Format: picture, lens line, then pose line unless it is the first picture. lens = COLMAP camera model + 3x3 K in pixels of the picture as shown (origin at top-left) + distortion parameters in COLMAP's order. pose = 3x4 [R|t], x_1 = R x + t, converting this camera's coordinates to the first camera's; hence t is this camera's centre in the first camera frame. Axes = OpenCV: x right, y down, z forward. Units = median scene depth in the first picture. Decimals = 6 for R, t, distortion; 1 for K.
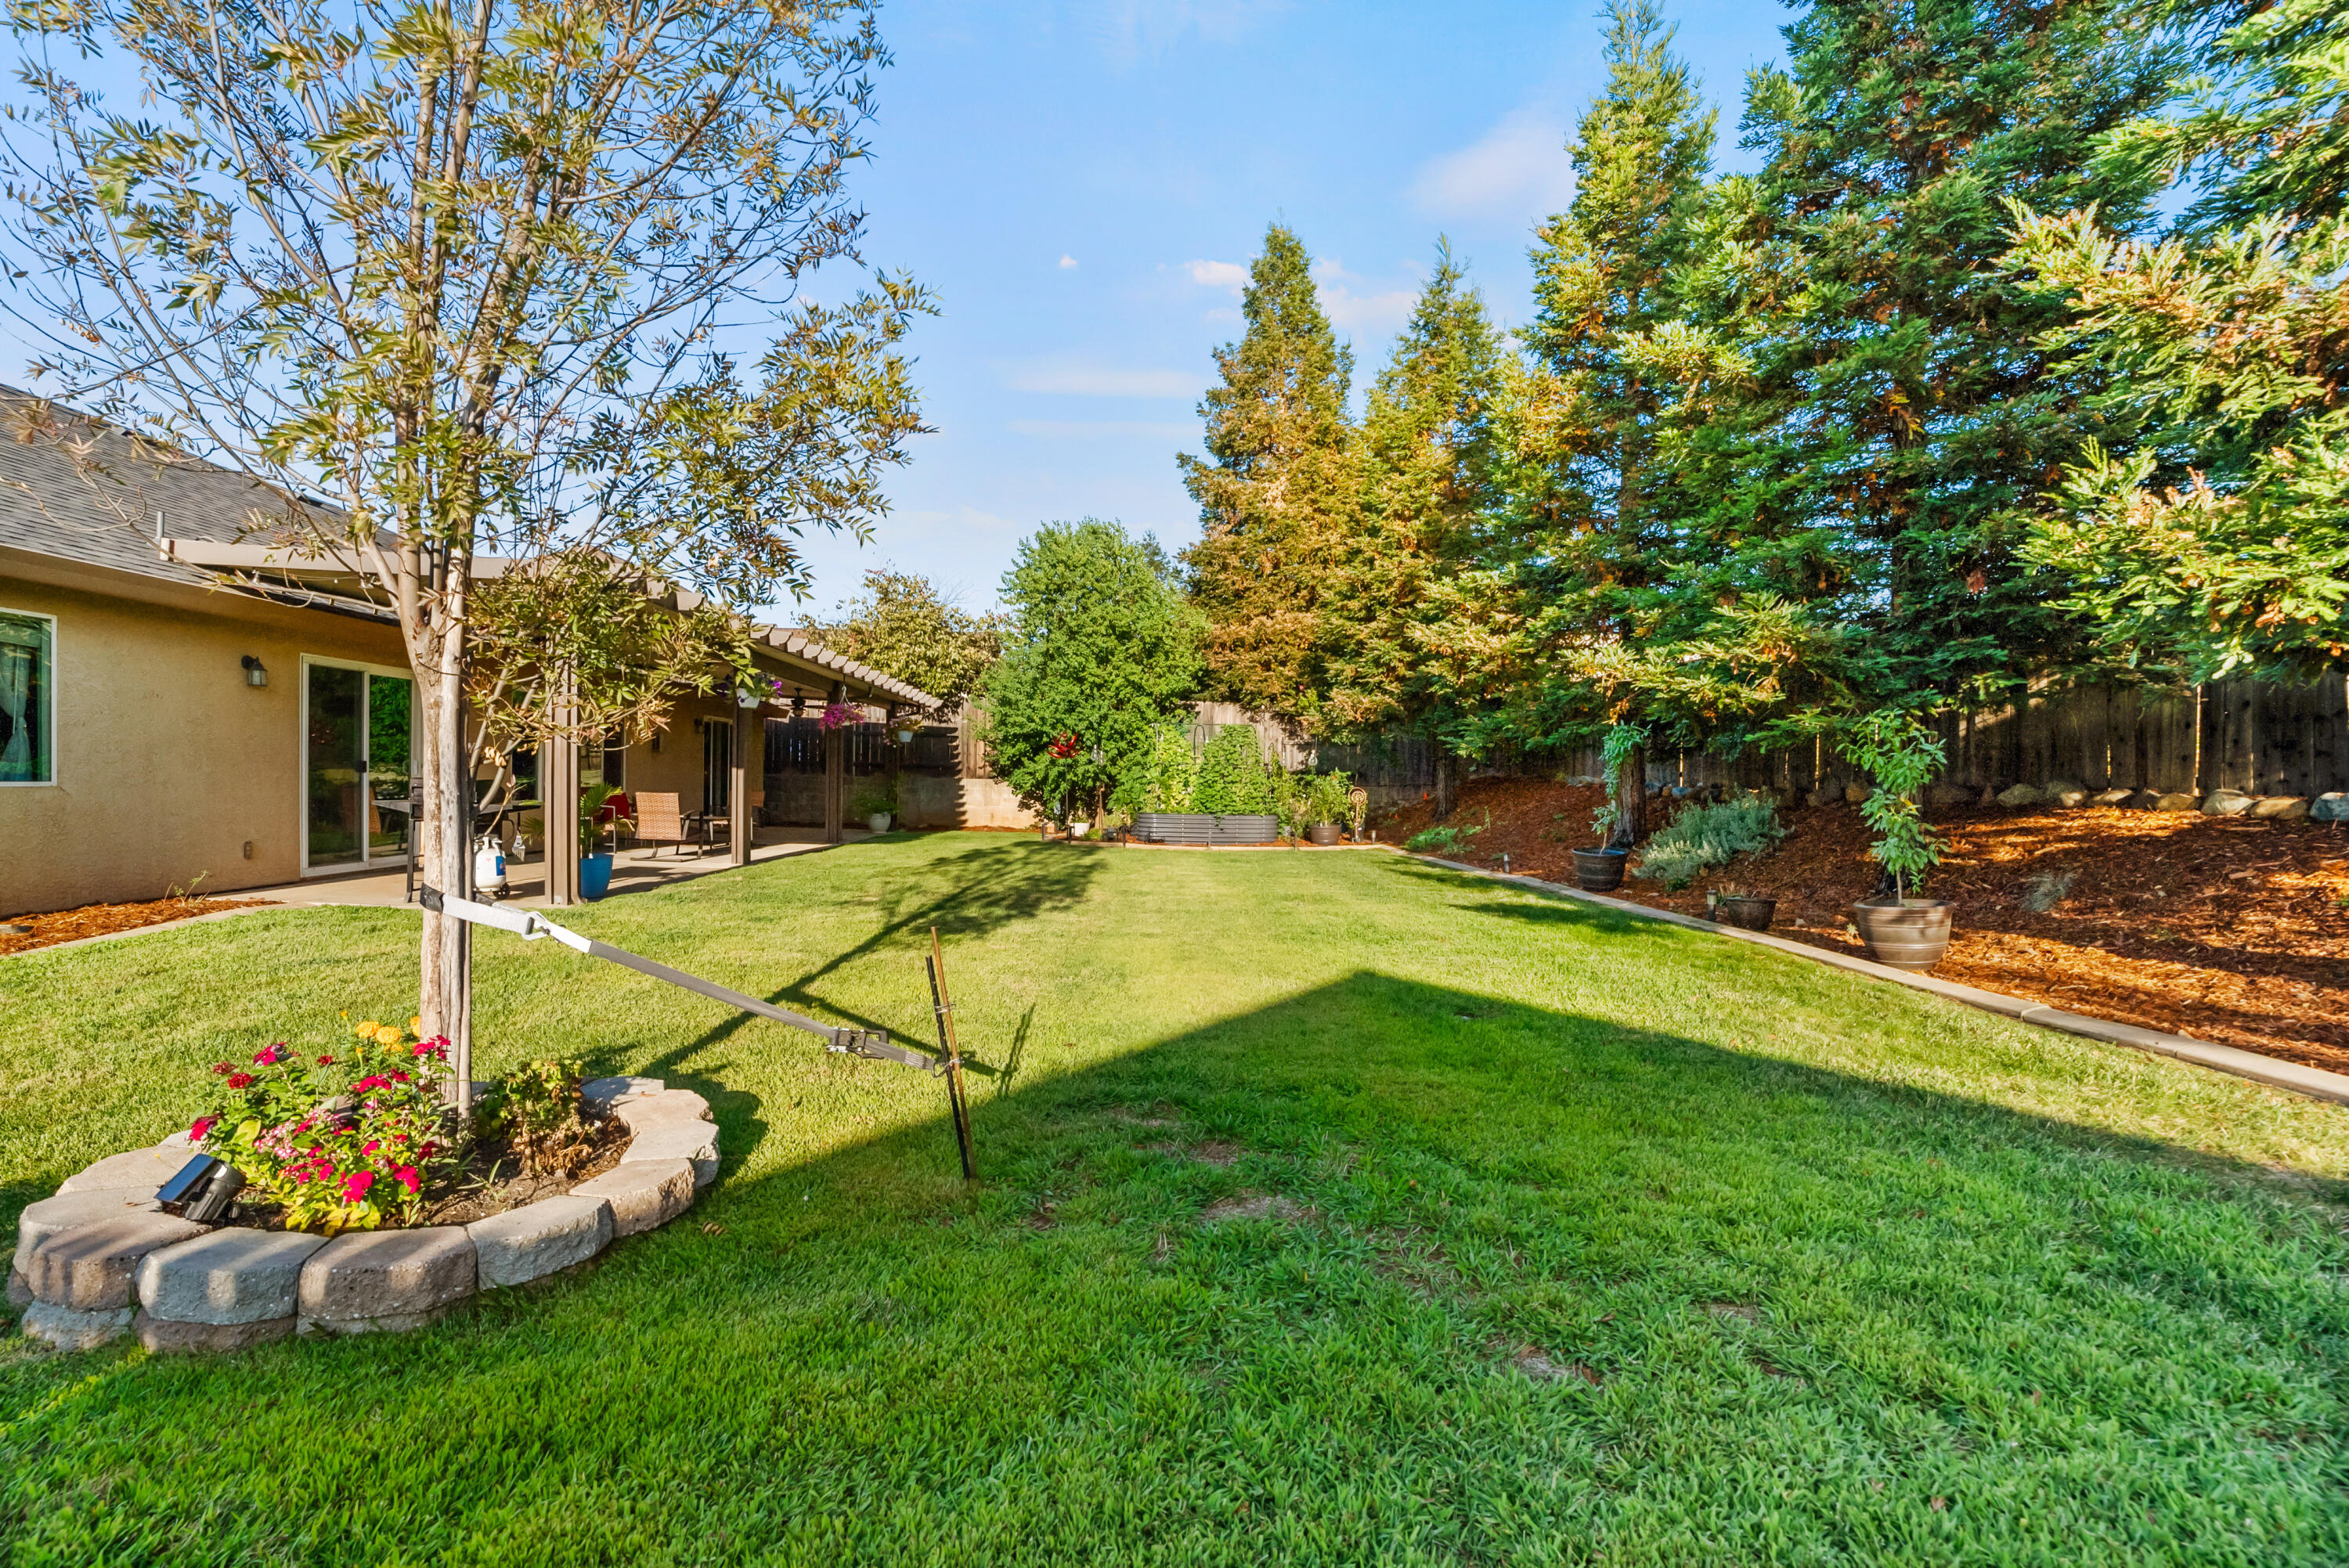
lens RADIAL K [[1113.5, 0, 1174.5], [0, 1113.5, 784.0], [0, 0, 1]] dist [-0.029982, 0.000302]
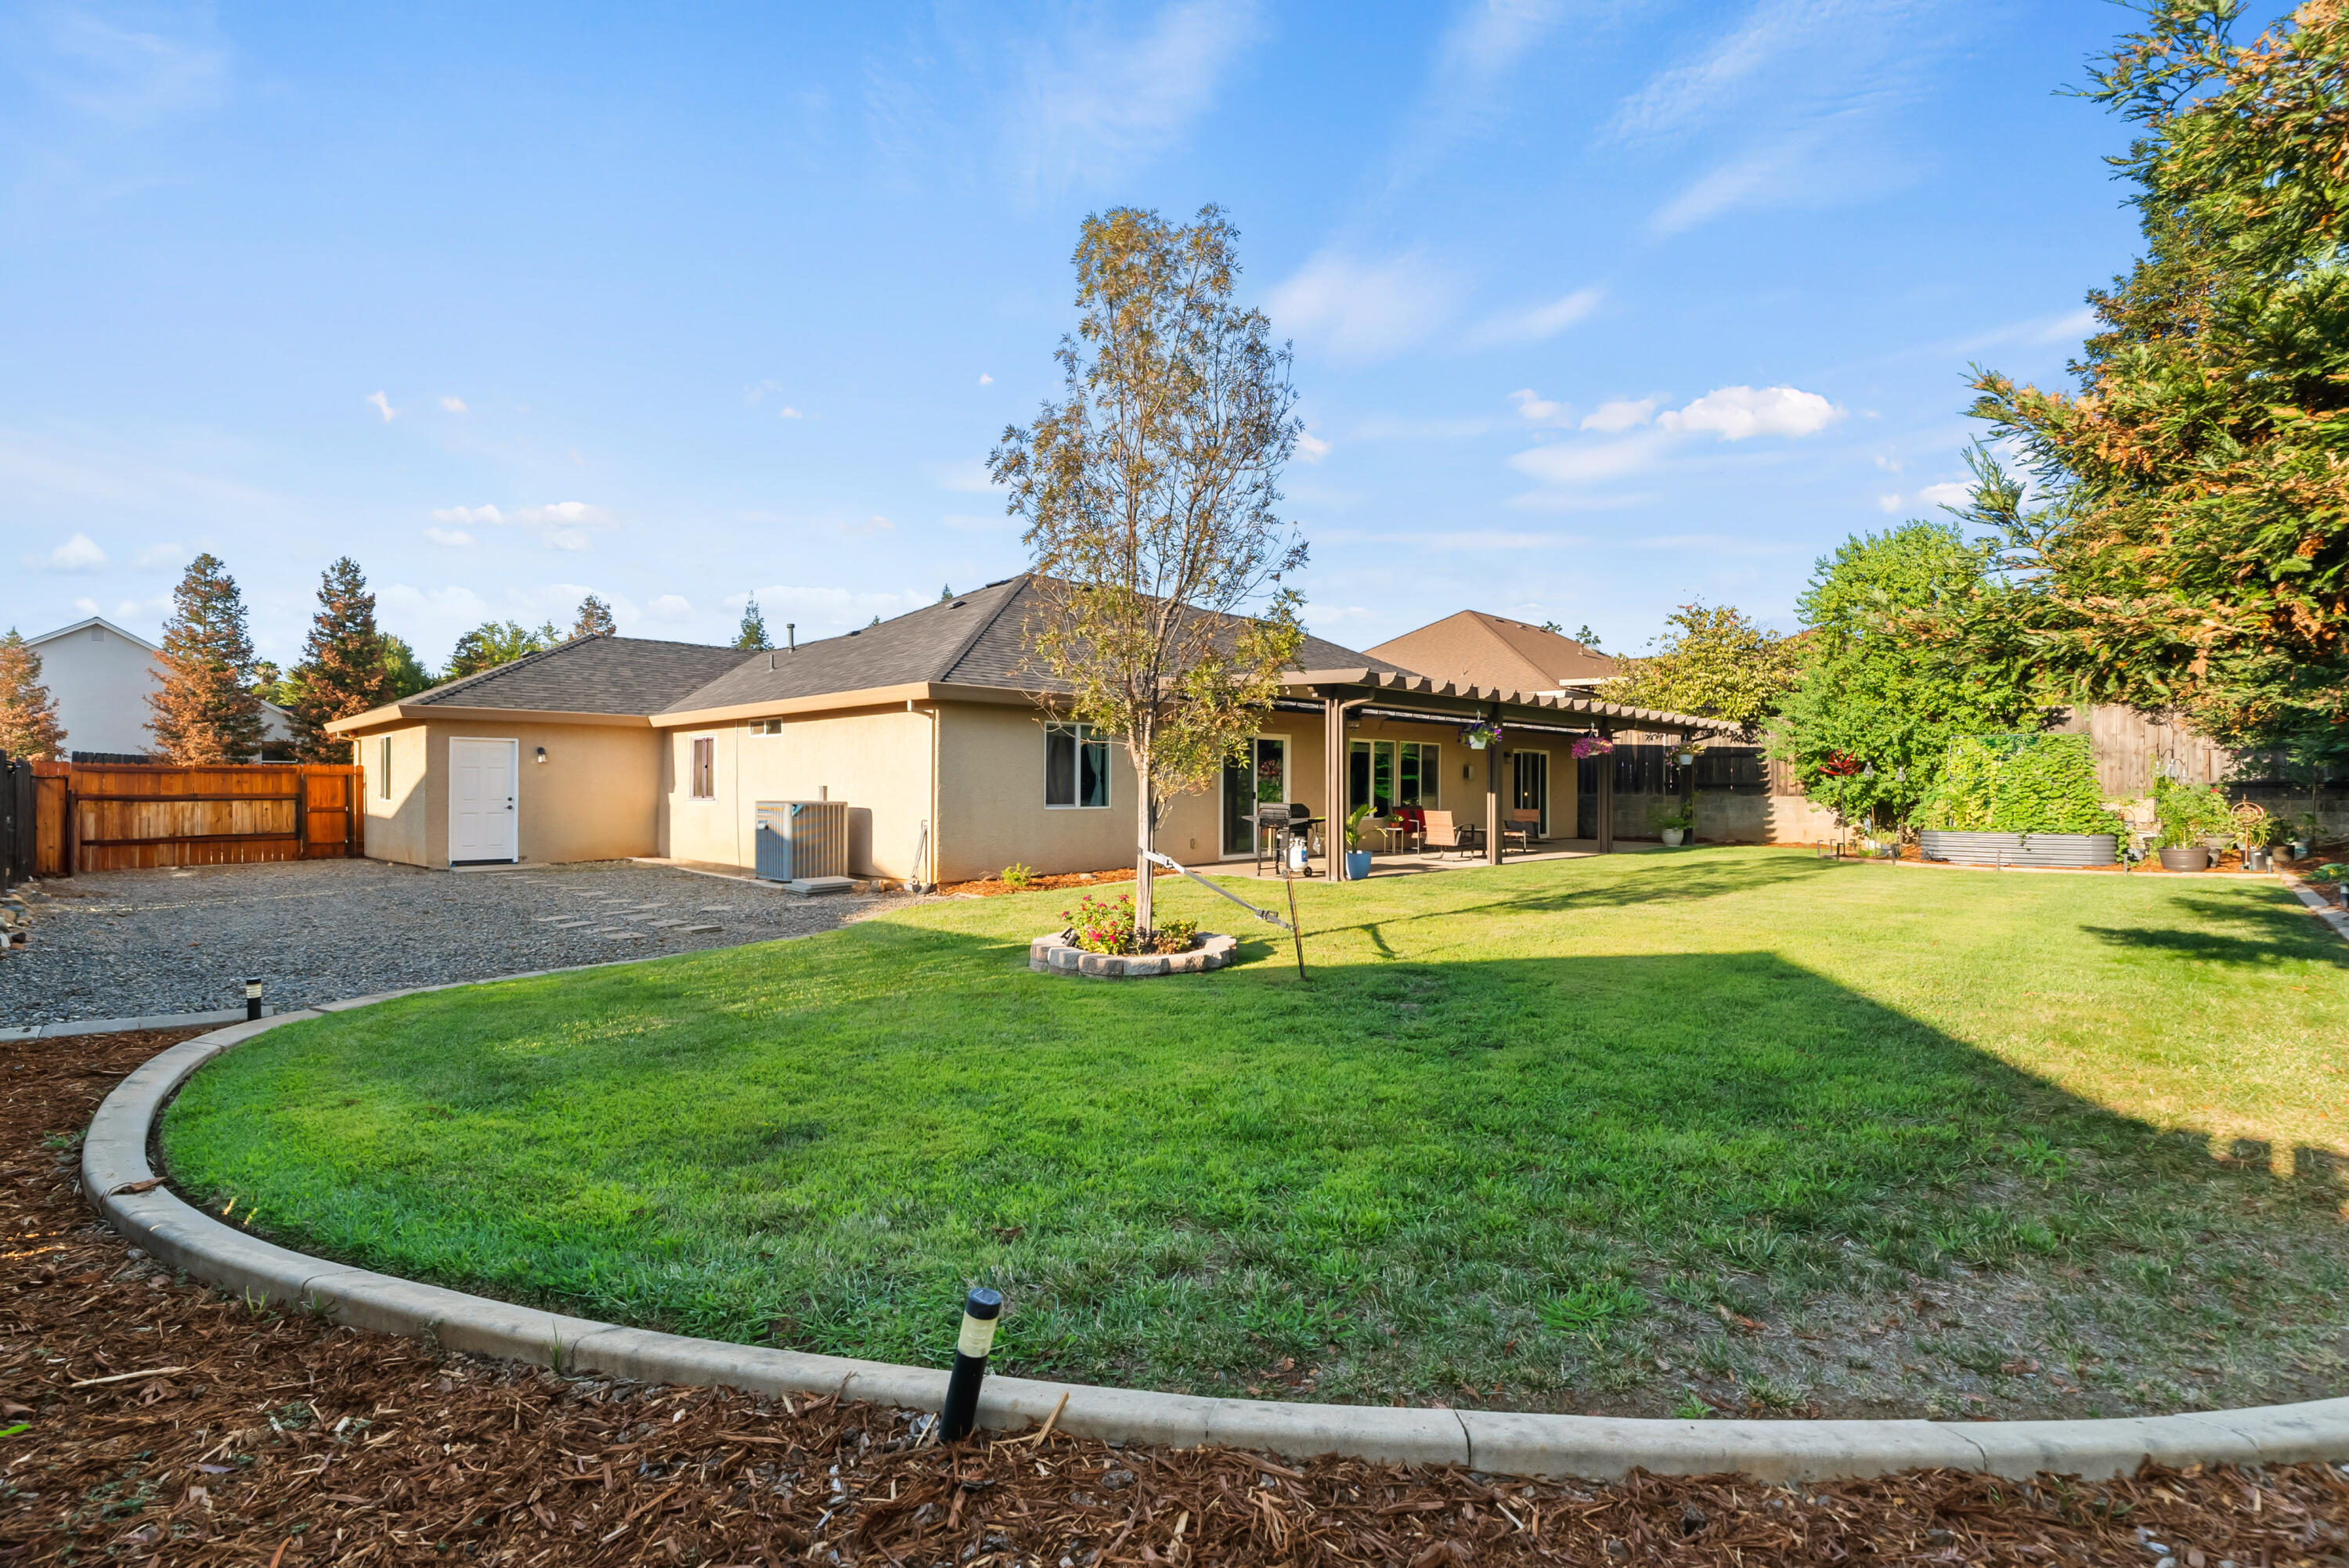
lens RADIAL K [[1079.6, 0, 1172.1], [0, 1079.6, 786.2], [0, 0, 1]] dist [-0.001148, 0.001321]
pose [[0.685793, -0.018202, -0.727569, 0.179159], [0.008318, 0.999818, -0.017173, -0.002089], [0.727749, 0.005725, 0.685819, -0.105887]]
